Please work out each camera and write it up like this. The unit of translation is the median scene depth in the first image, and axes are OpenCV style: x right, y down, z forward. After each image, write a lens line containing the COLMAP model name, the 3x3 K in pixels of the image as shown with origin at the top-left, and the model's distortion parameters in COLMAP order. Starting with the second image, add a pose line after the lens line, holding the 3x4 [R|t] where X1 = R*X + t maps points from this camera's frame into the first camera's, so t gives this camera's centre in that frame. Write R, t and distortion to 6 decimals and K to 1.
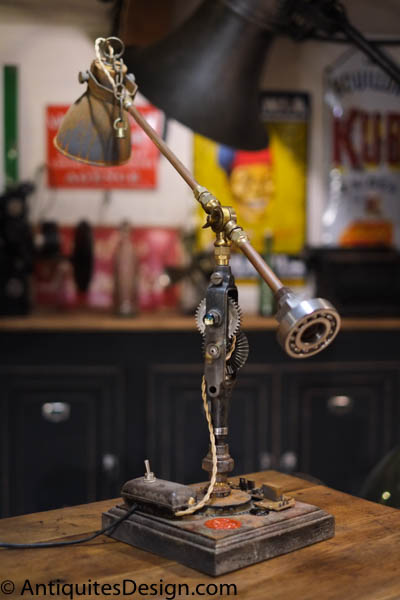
lens RADIAL K [[964.2, 0, 200.0], [0, 964.2, 300.0], [0, 0, 1]] dist [-0.036804, -0.005469]
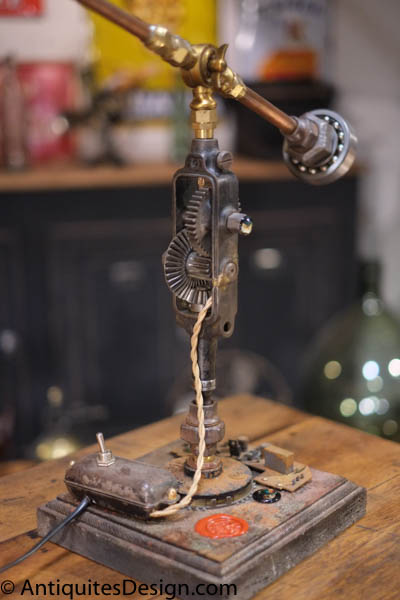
lens RADIAL K [[964.2, 0, 200.0], [0, 964.2, 300.0], [0, 0, 1]] dist [-0.036804, -0.005469]
pose [[0.991511, -0.050454, 0.119838, -0.029412], [0.028539, 0.983617, 0.177998, -0.021066], [-0.126856, -0.173066, 0.976707, 0.164212]]
